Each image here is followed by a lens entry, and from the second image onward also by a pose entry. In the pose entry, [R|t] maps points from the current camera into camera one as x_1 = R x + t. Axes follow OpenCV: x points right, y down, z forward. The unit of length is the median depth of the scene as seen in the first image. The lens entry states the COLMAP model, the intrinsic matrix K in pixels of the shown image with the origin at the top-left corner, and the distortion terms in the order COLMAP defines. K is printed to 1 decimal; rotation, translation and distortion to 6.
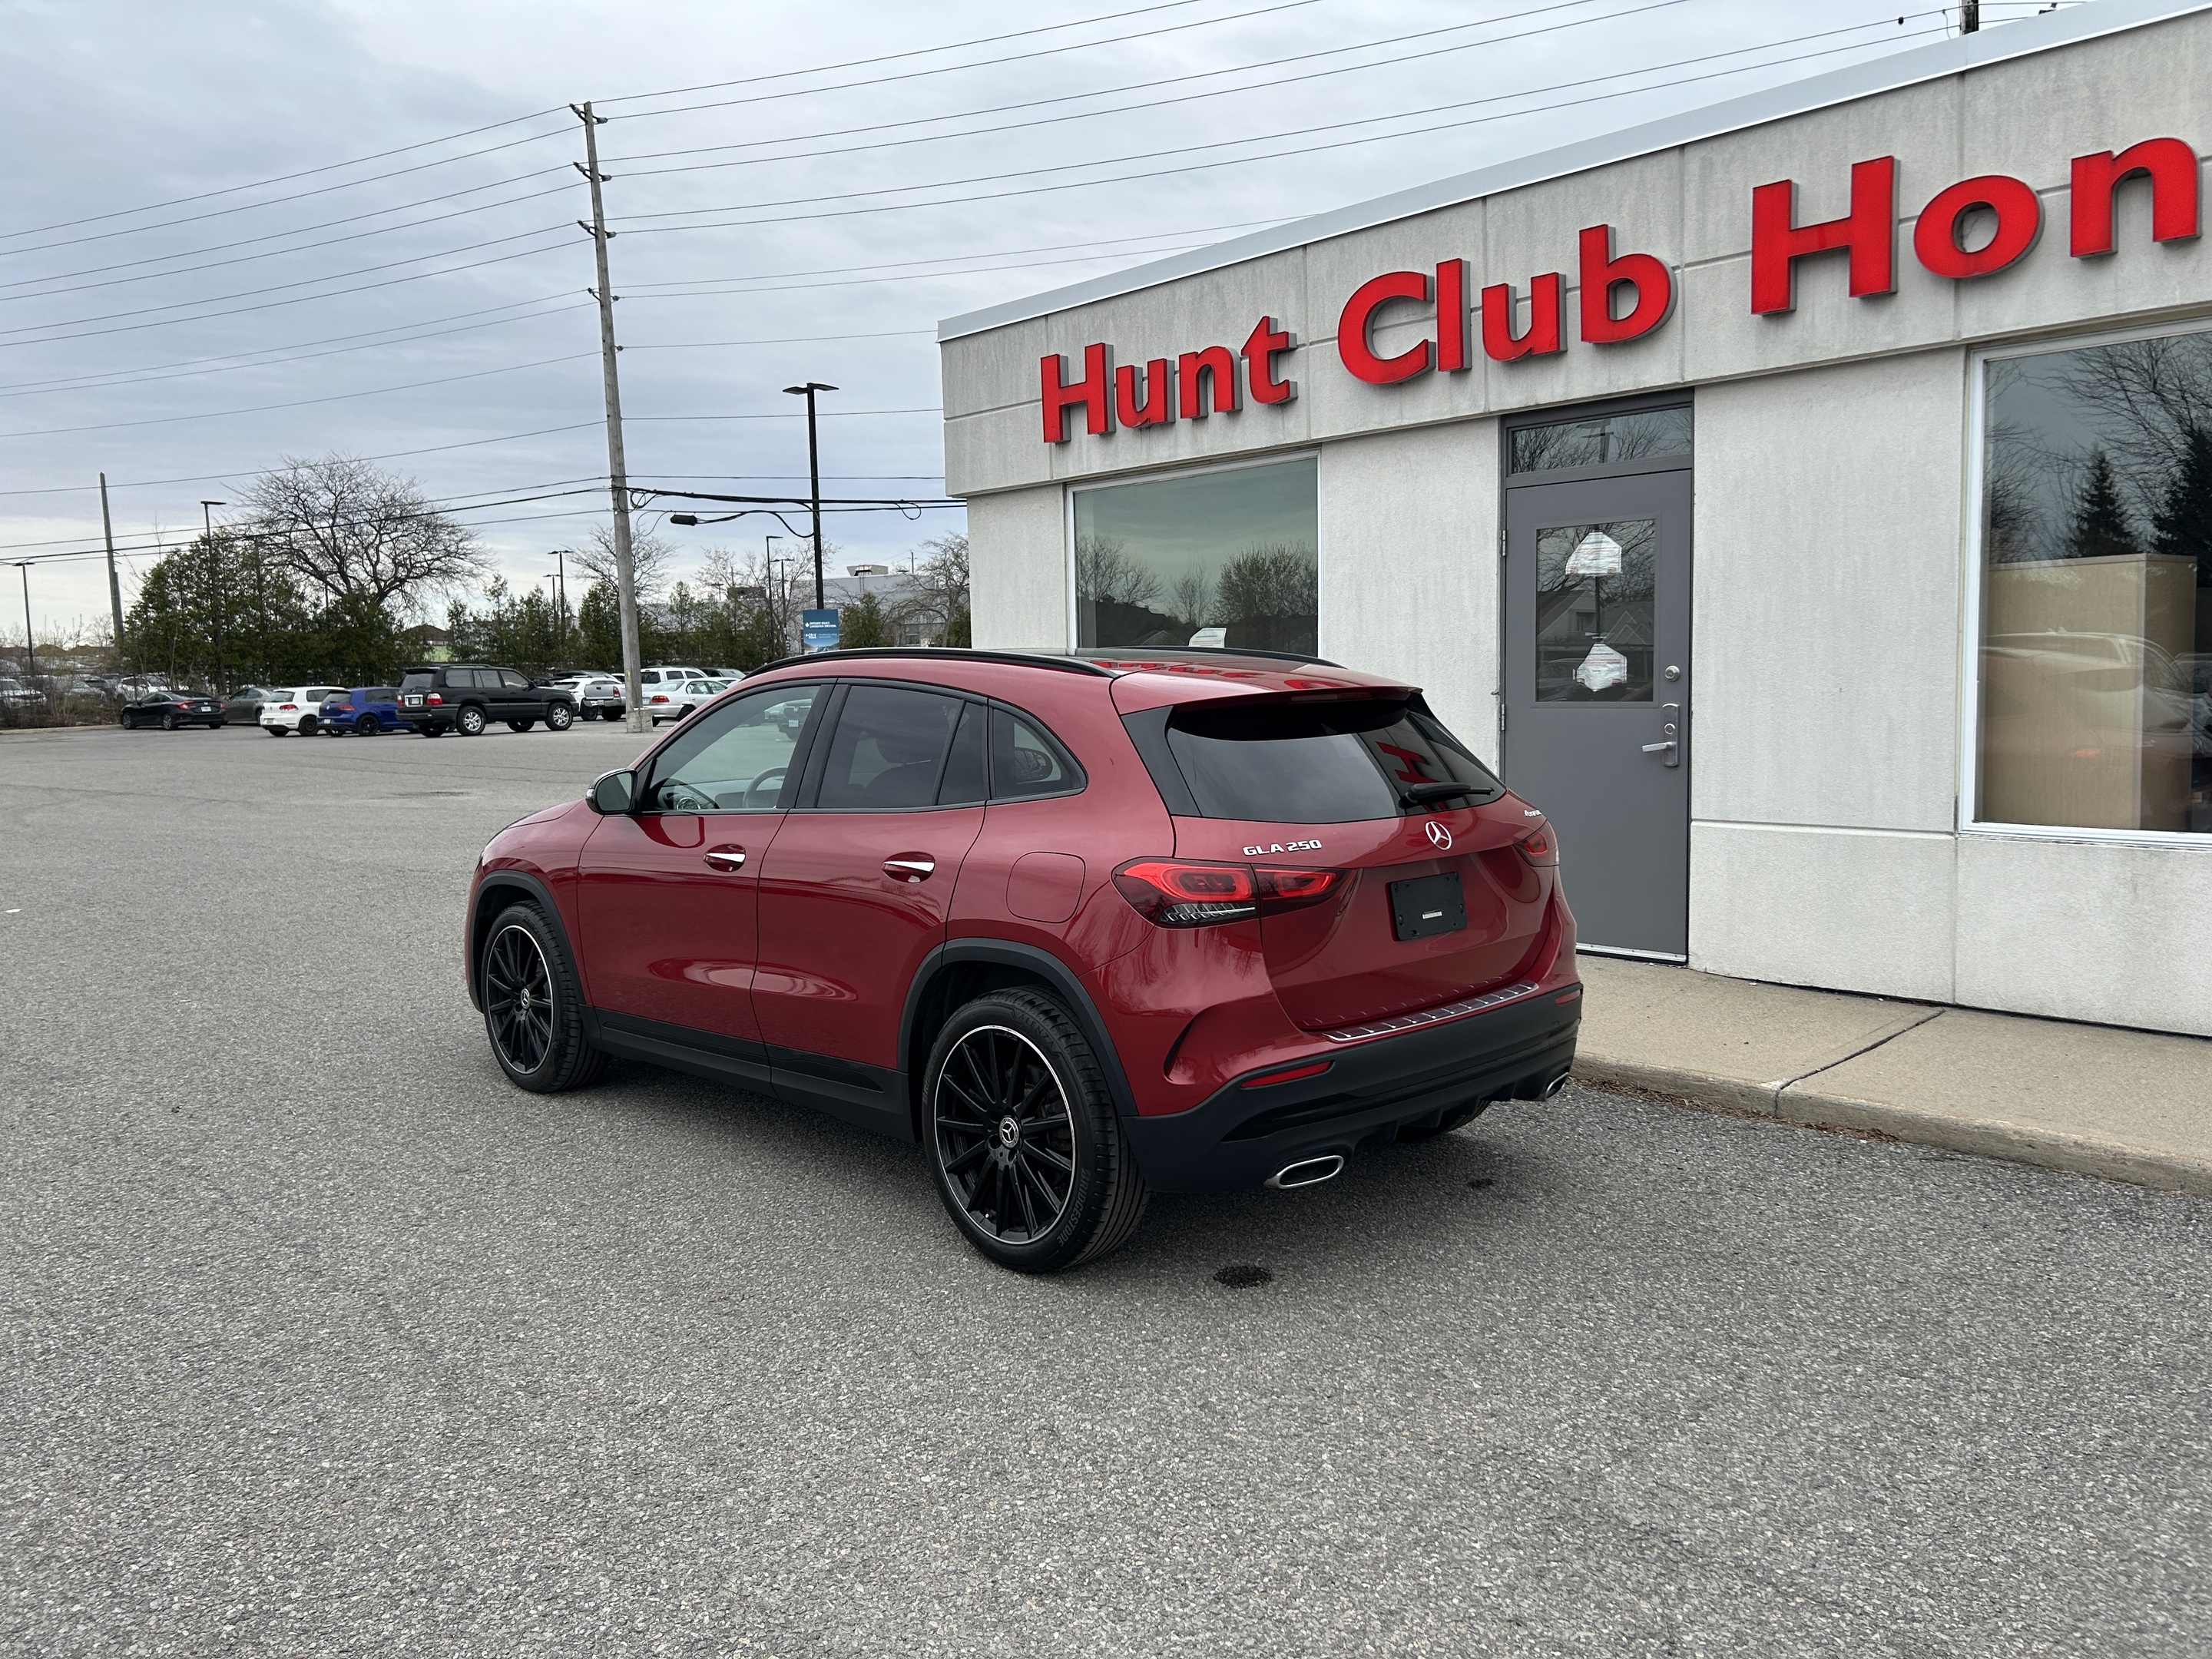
lens RADIAL K [[1667.6, 0, 1106.0], [0, 1667.6, 829.5], [0, 0, 1]] dist [0.034874, -0.034352]
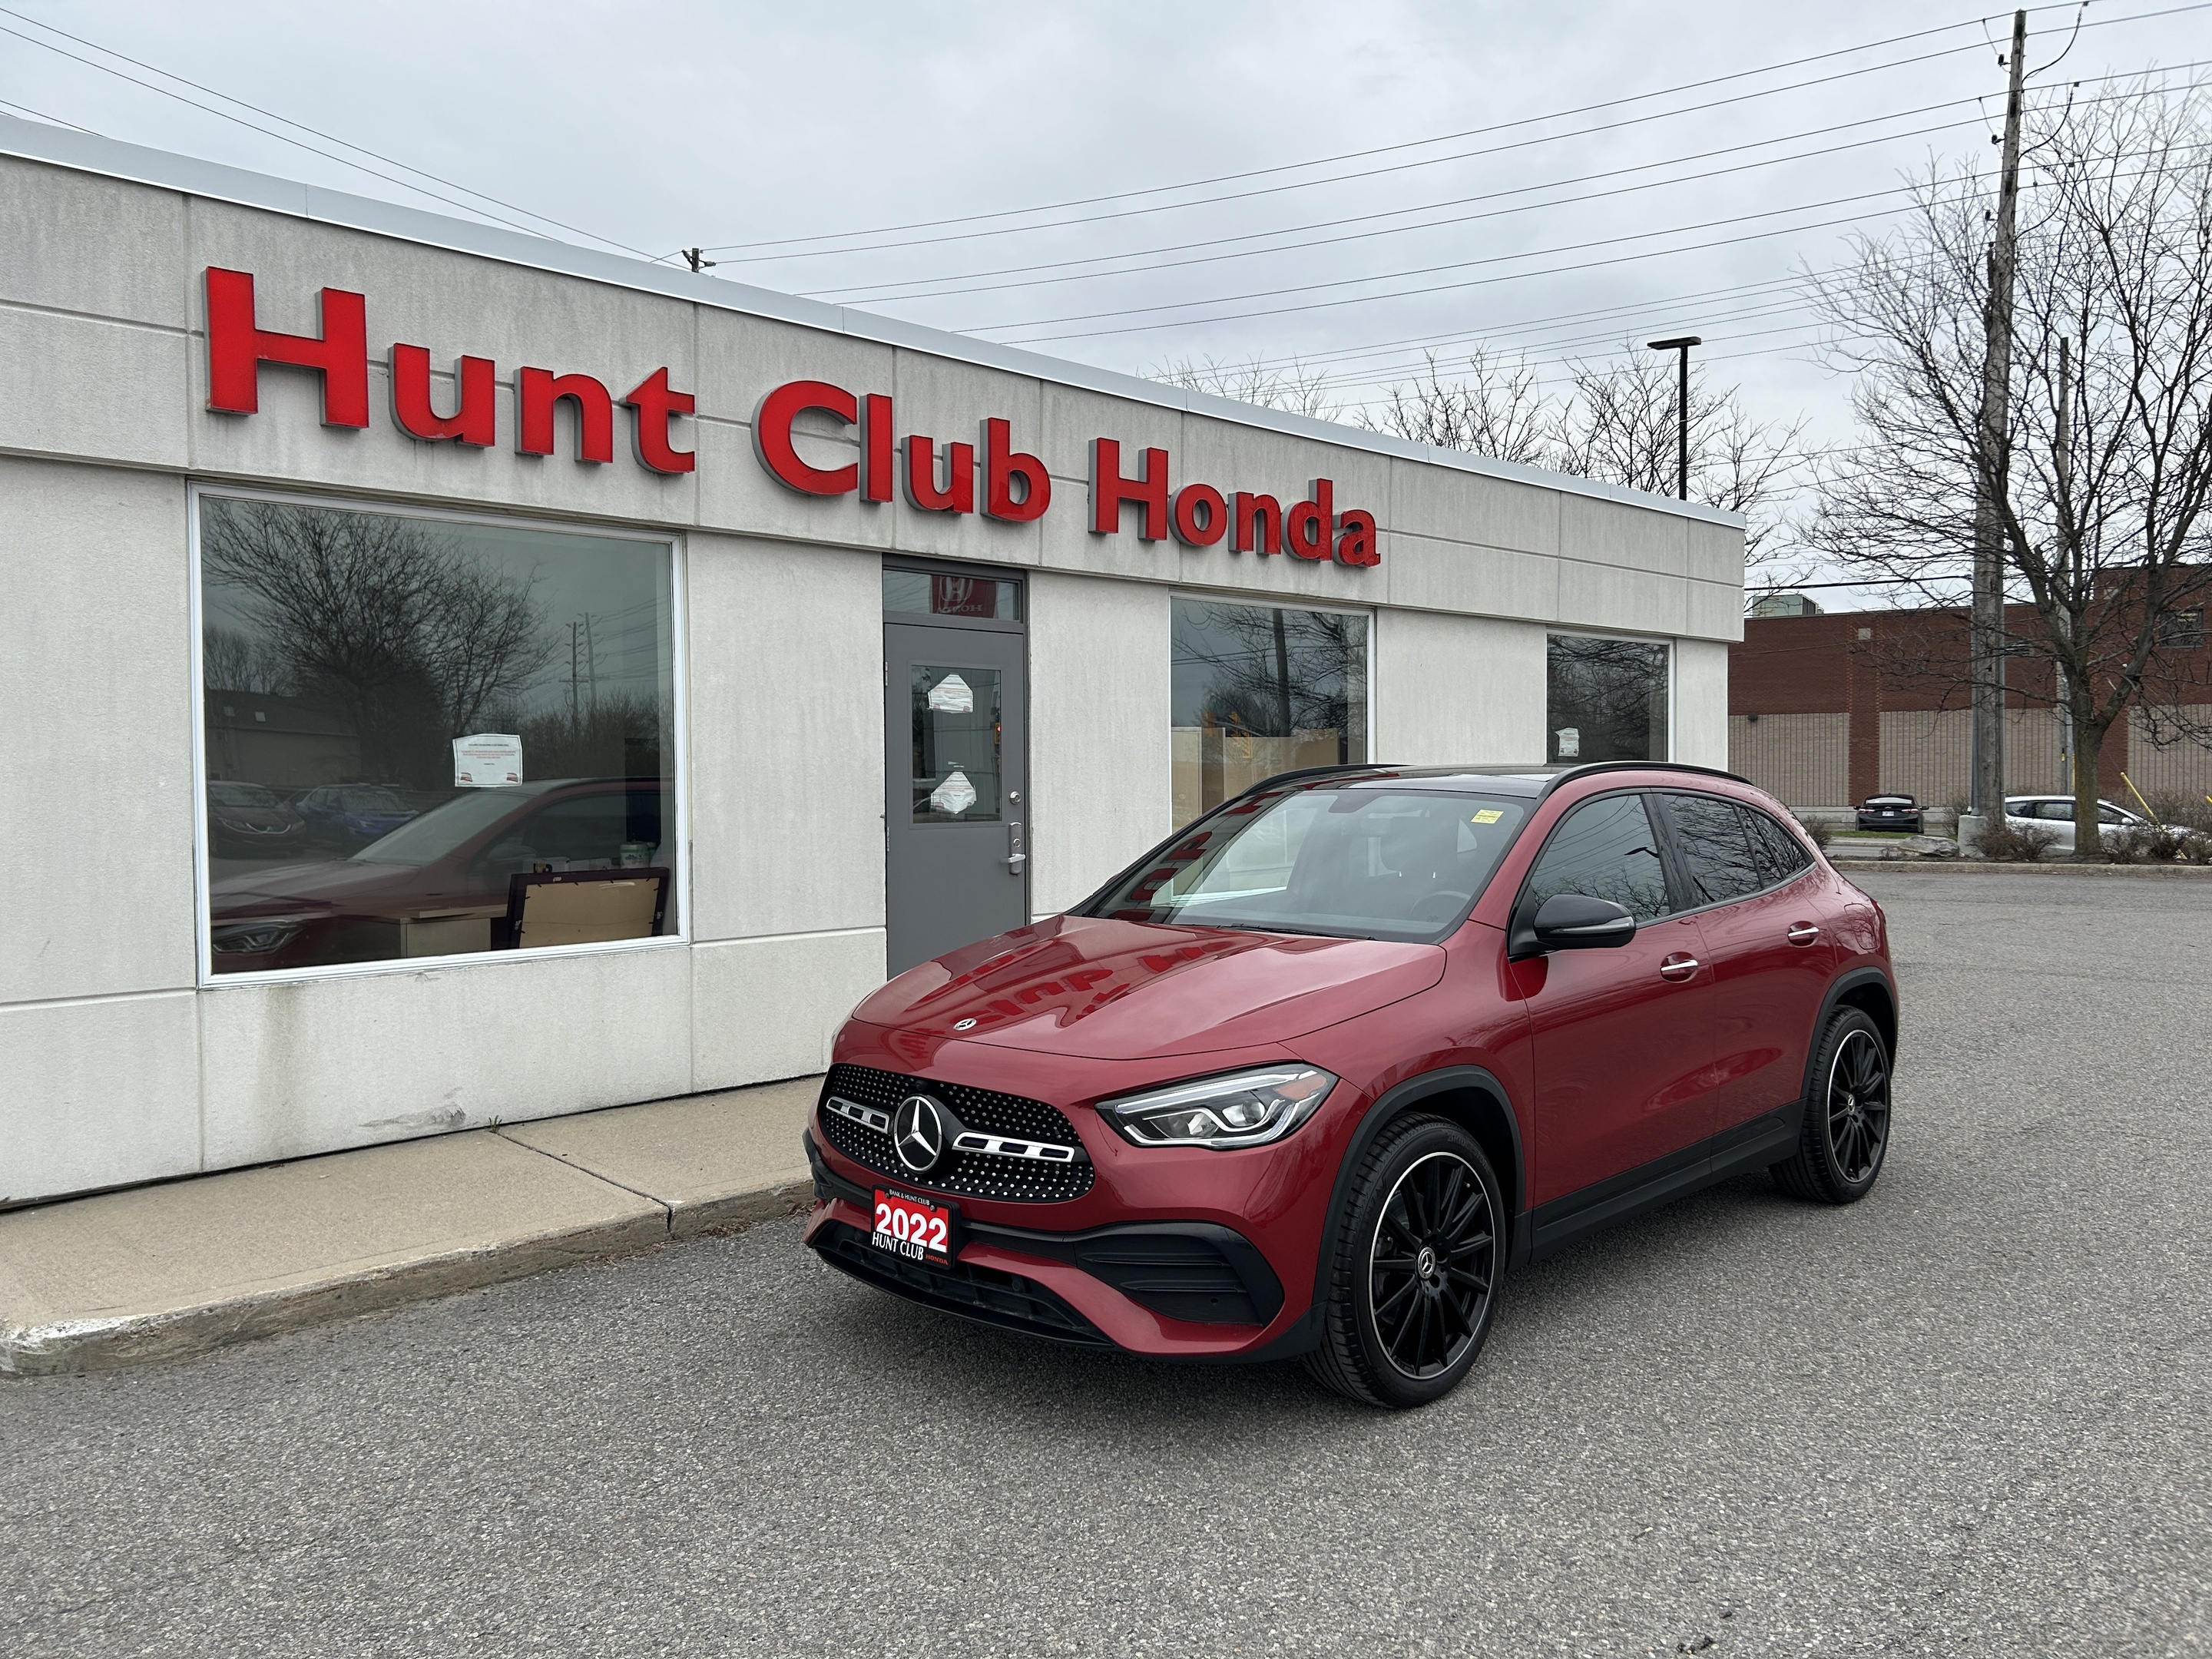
lens RADIAL K [[1667.6, 0, 1106.0], [0, 1667.6, 829.5], [0, 0, 1]] dist [0.034874, -0.034352]
pose [[-0.022370, -0.008783, 0.999711, -0.805564], [0.101207, 0.994805, 0.011005, -0.071944], [-0.994614, 0.101424, -0.021365, 0.894966]]
